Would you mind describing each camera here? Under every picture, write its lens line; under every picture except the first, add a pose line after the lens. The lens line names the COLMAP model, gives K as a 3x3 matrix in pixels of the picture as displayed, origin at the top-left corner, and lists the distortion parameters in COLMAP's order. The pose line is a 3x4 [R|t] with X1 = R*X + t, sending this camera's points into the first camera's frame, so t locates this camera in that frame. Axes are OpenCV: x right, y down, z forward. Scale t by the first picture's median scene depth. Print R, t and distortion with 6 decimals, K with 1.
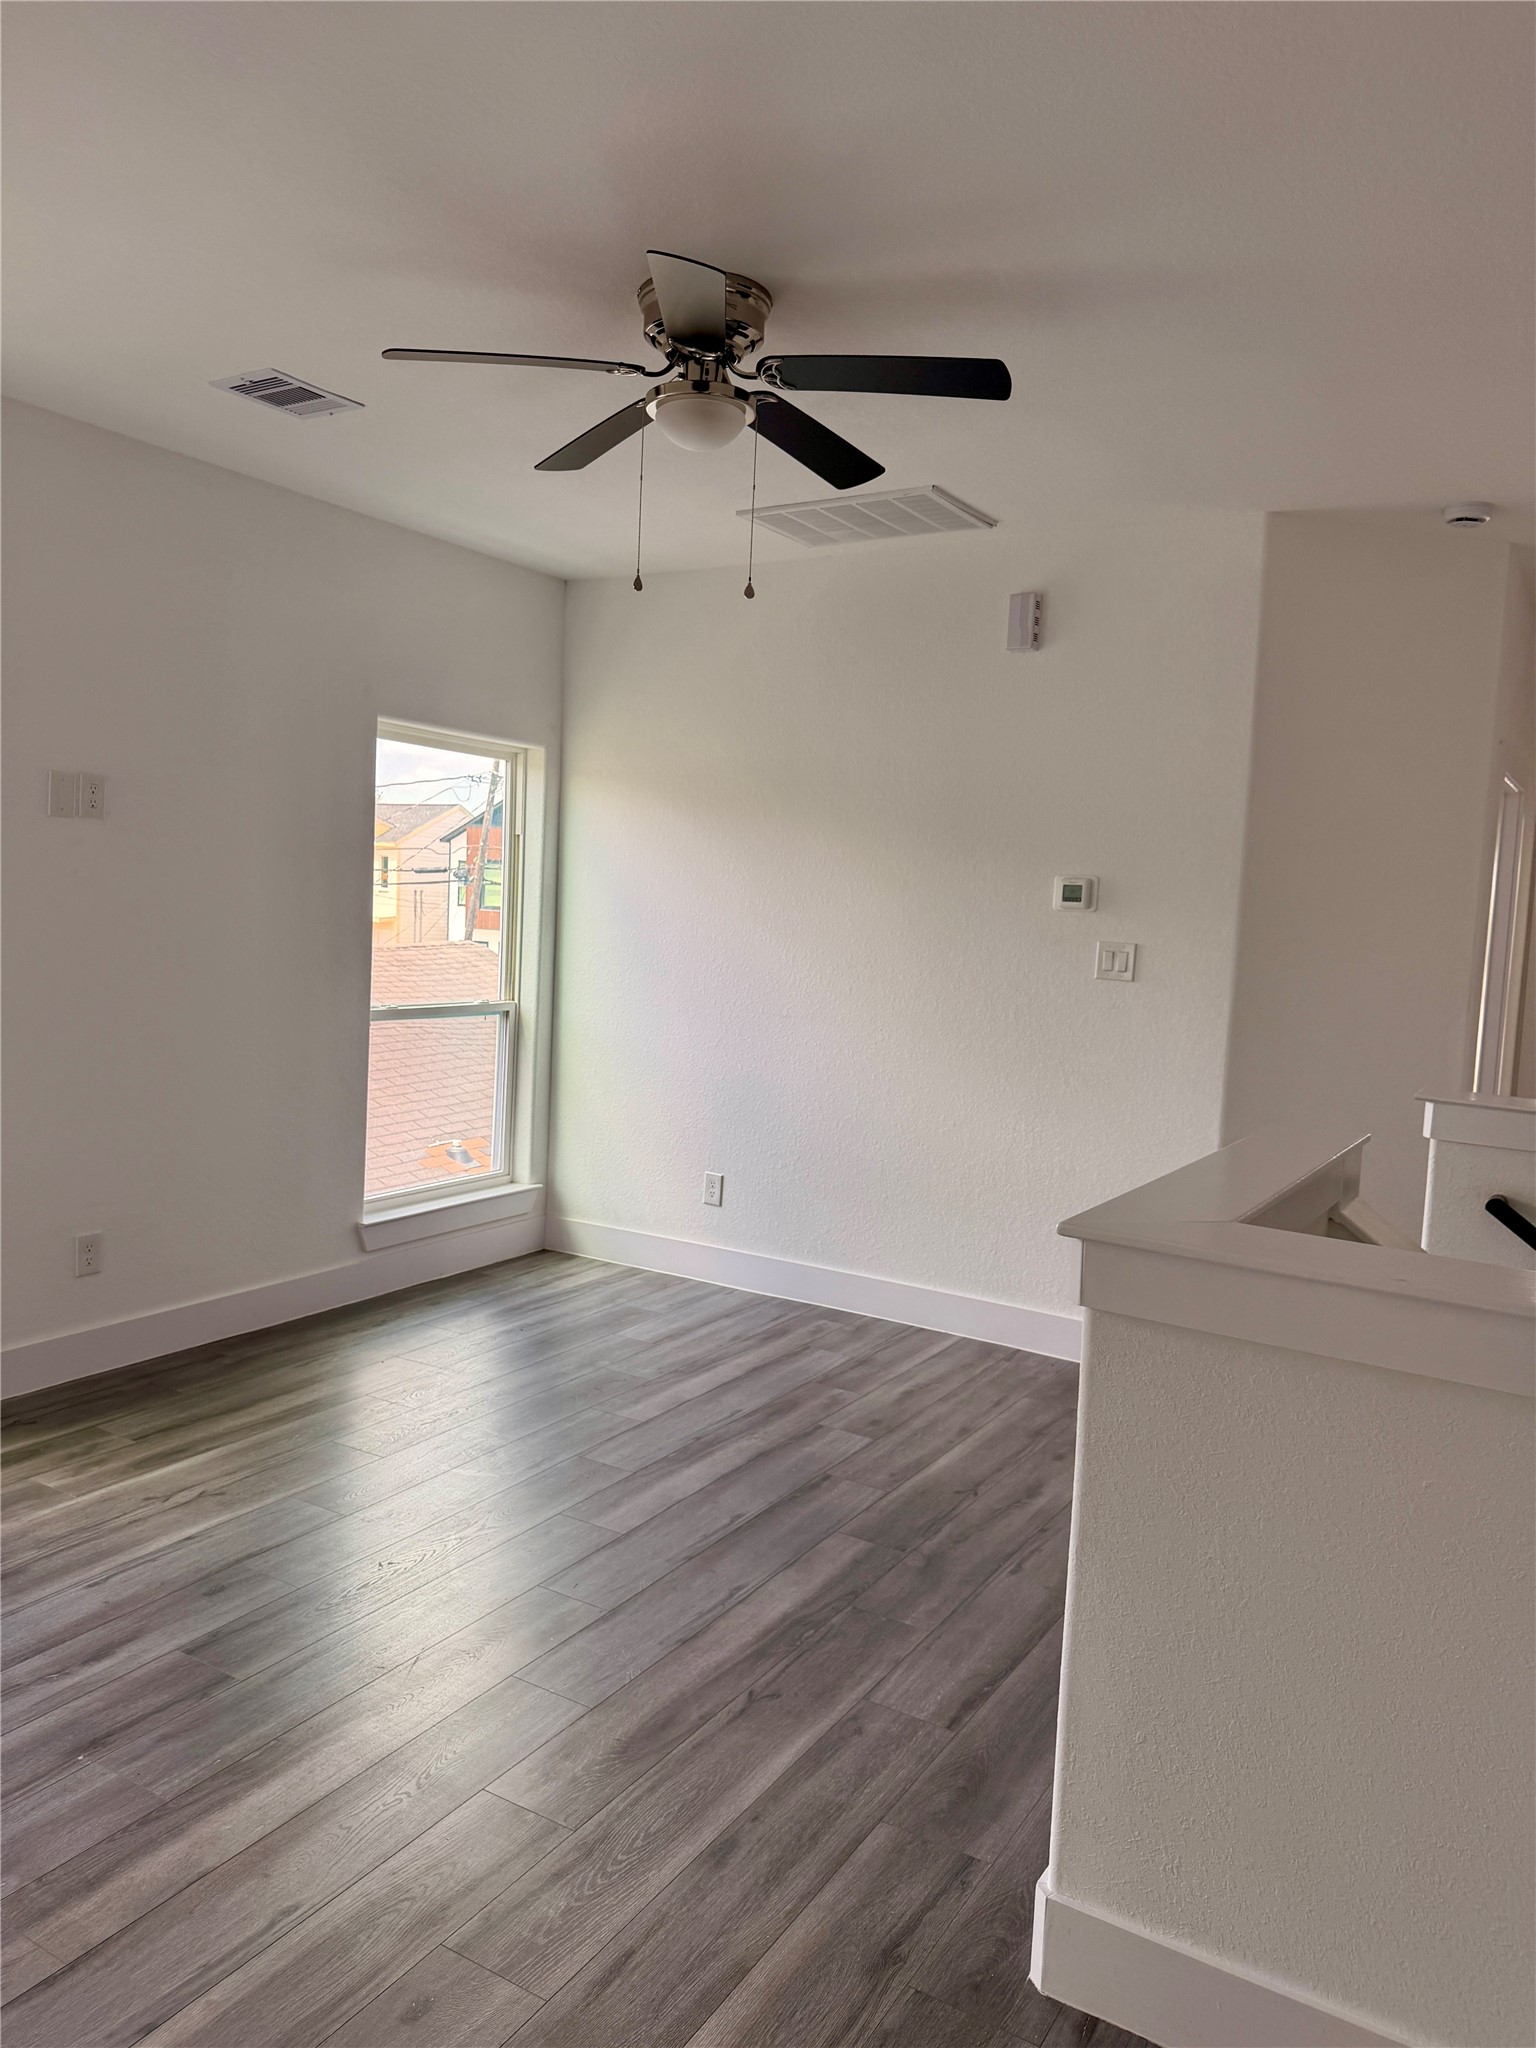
lens RADIAL K [[1455.4, 0, 768.0], [0, 1455.4, 1024.0], [0, 0, 1]] dist [0.123440, -0.250727]
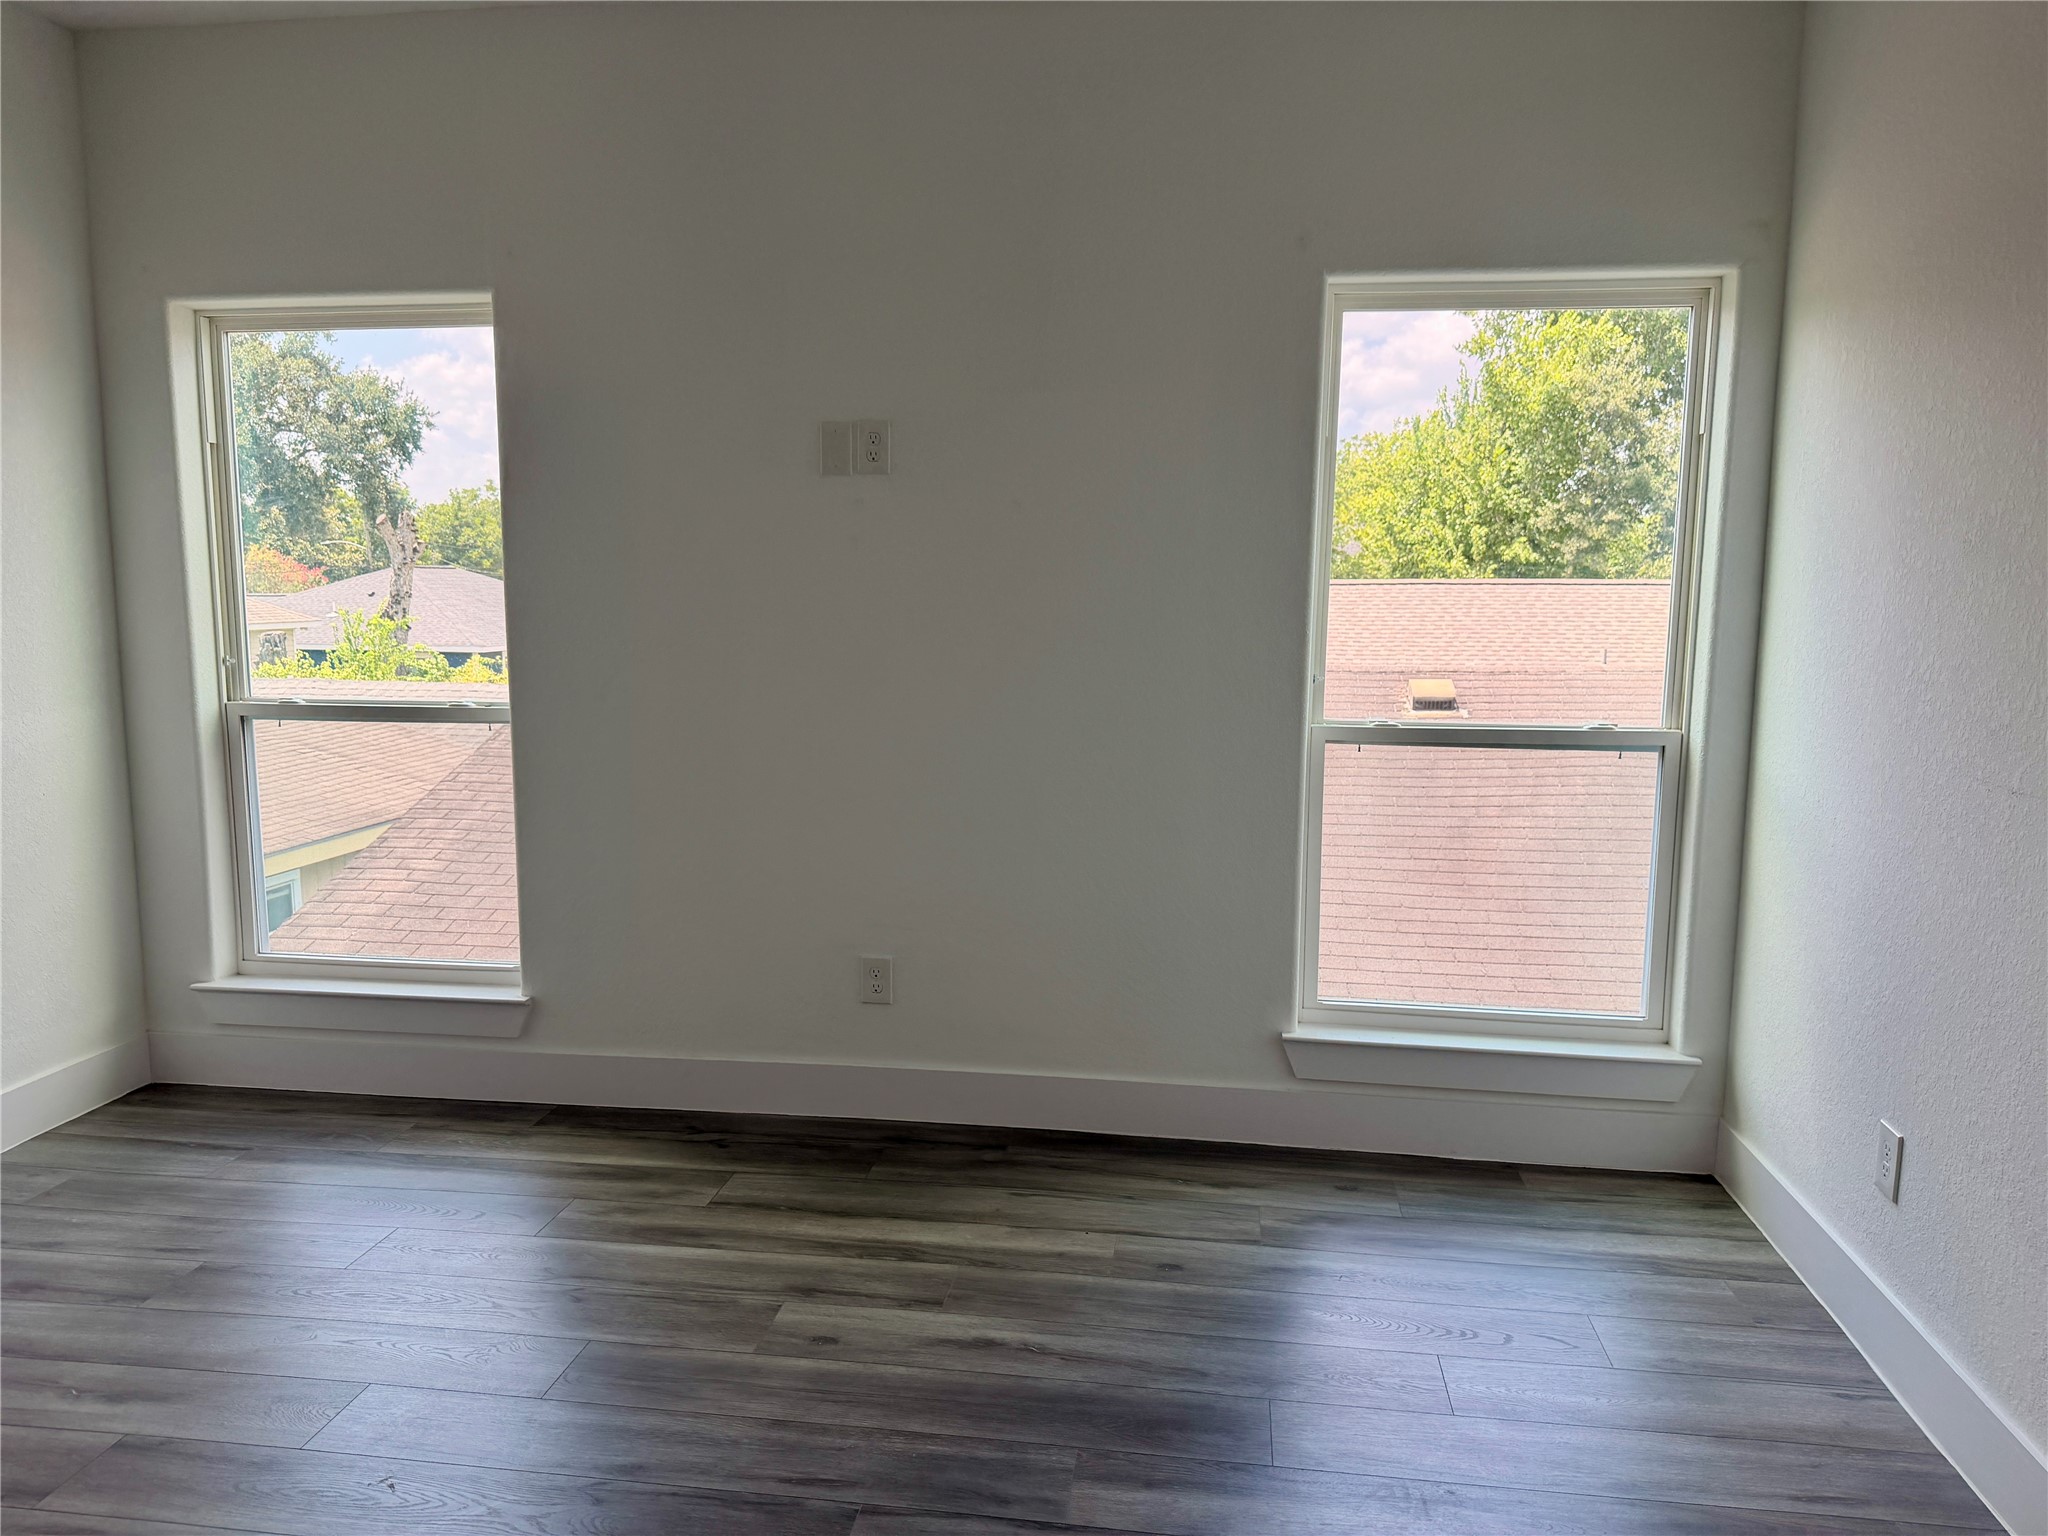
lens RADIAL K [[1446.8, 0, 1046.9], [0, 1446.8, 768.0], [0, 0, 1]] dist [0.121392, -0.157035]
pose [[0.387392, 0.071637, -0.919128, 0.296380], [-0.064659, 0.996633, 0.050425, -0.015493], [0.919645, 0.039895, 0.390719, 0.623762]]
